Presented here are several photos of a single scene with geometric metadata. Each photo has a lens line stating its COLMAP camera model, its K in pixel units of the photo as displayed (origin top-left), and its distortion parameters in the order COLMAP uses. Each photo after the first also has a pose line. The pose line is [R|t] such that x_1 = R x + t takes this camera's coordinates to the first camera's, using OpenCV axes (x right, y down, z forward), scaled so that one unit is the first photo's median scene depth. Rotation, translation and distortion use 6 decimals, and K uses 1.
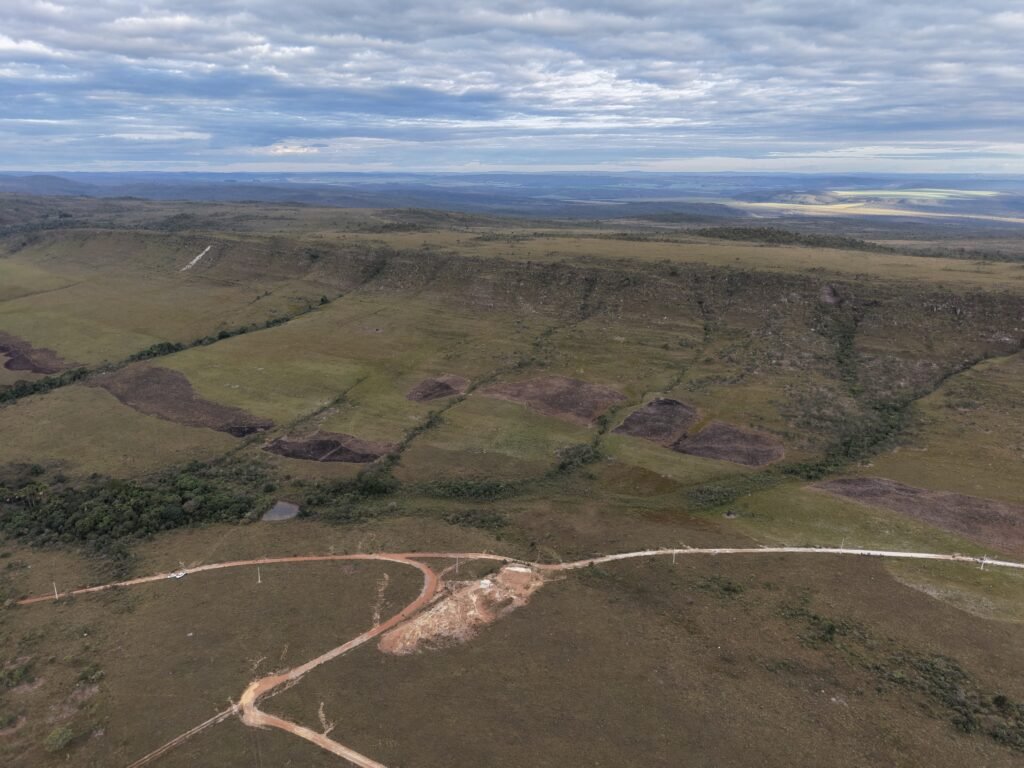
lens RADIAL K [[684.0, 0, 517.1], [0, 684.0, 386.5], [0, 0, 1]] dist [0.015733, -0.012742]
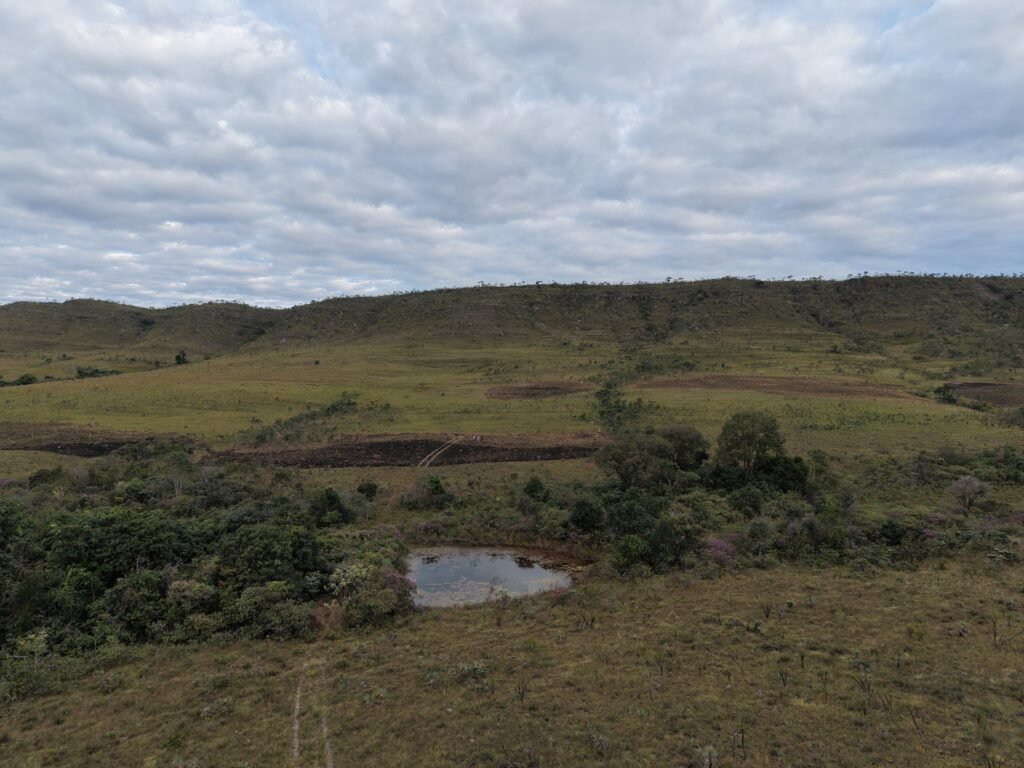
lens RADIAL K [[684.0, 0, 505.5], [0, 684.0, 365.1], [0, 0, 1]] dist [0.015733, -0.012742]
pose [[0.954722, 0.000711, 0.297499, -0.282849], [0.097782, 0.943690, -0.316050, 0.135978], [-0.280971, 0.330830, 0.900892, 0.581188]]
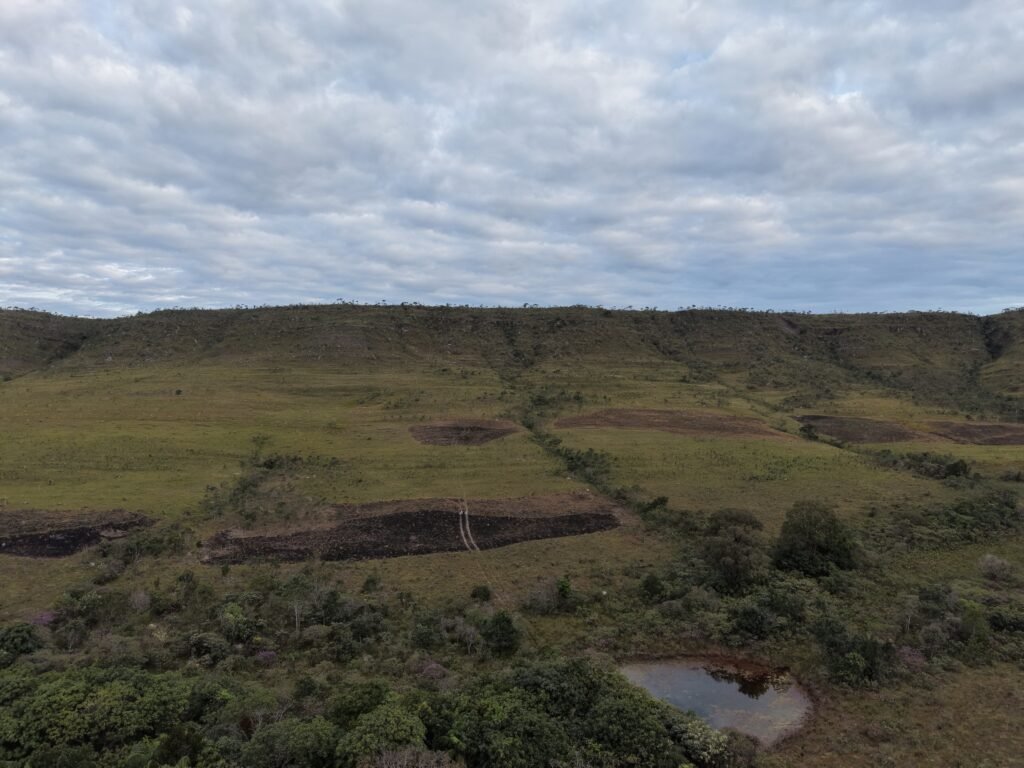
lens RADIAL K [[684.0, 0, 511.3], [0, 684.0, 388.1], [0, 0, 1]] dist [0.015733, -0.012742]
pose [[0.821134, -0.011980, 0.570610, -0.367045], [0.178658, 0.954929, -0.237048, 0.094010], [-0.542053, 0.296592, 0.786265, 0.603002]]
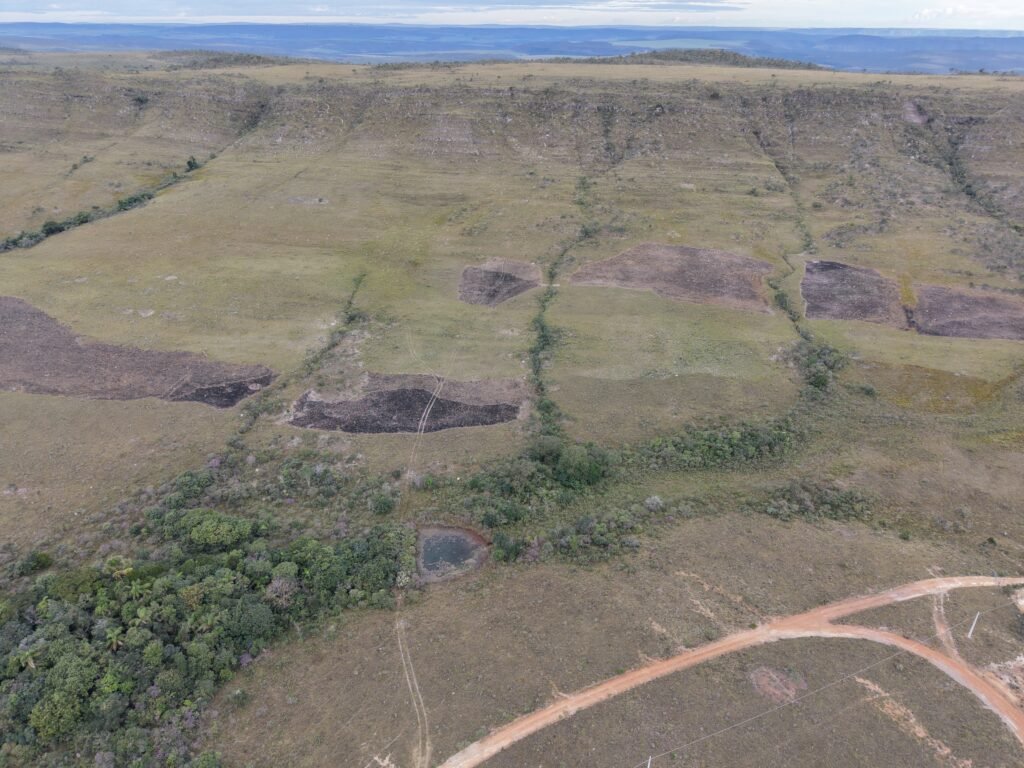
lens RADIAL K [[684.0, 0, 510.0], [0, 684.0, 379.3], [0, 0, 1]] dist [0.015733, -0.012742]
pose [[0.949540, -0.144278, 0.278492, -0.303901], [0.094383, 0.978201, 0.184970, -0.024335], [-0.299108, -0.149352, 0.942459, 0.377174]]
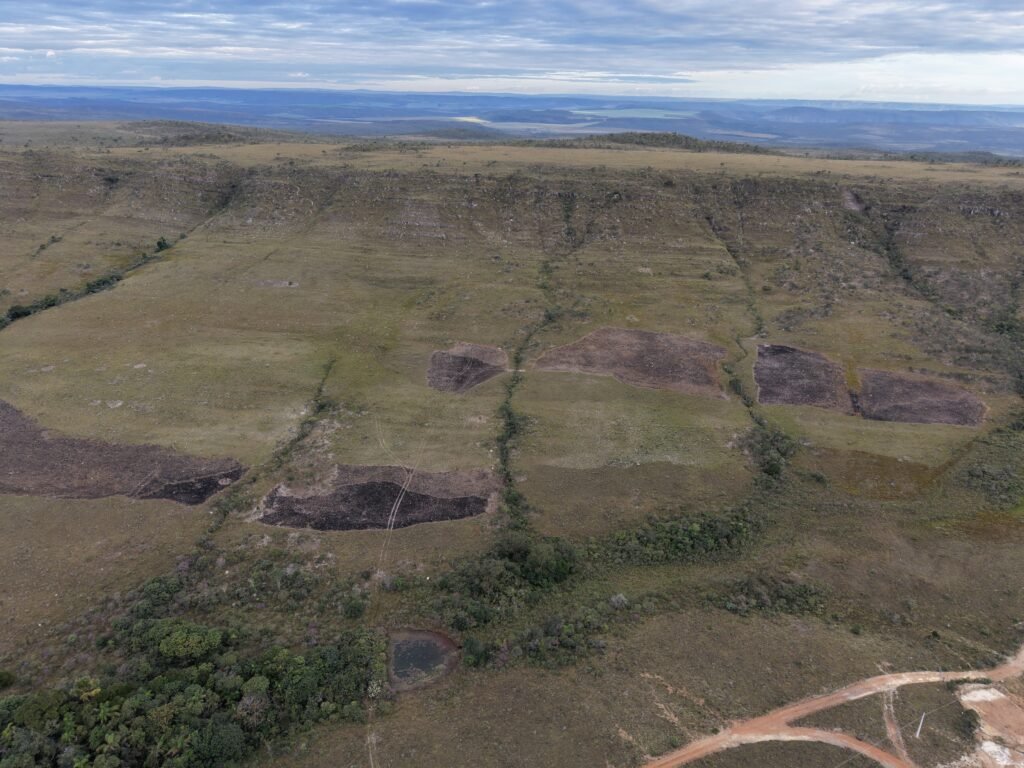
lens RADIAL K [[684.0, 0, 509.8], [0, 684.0, 379.6], [0, 0, 1]] dist [0.015733, -0.012742]
pose [[0.933273, -0.127850, 0.335643, -0.306018], [0.095749, 0.989244, 0.110578, -0.054484], [-0.346170, -0.071062, 0.935476, 0.364361]]
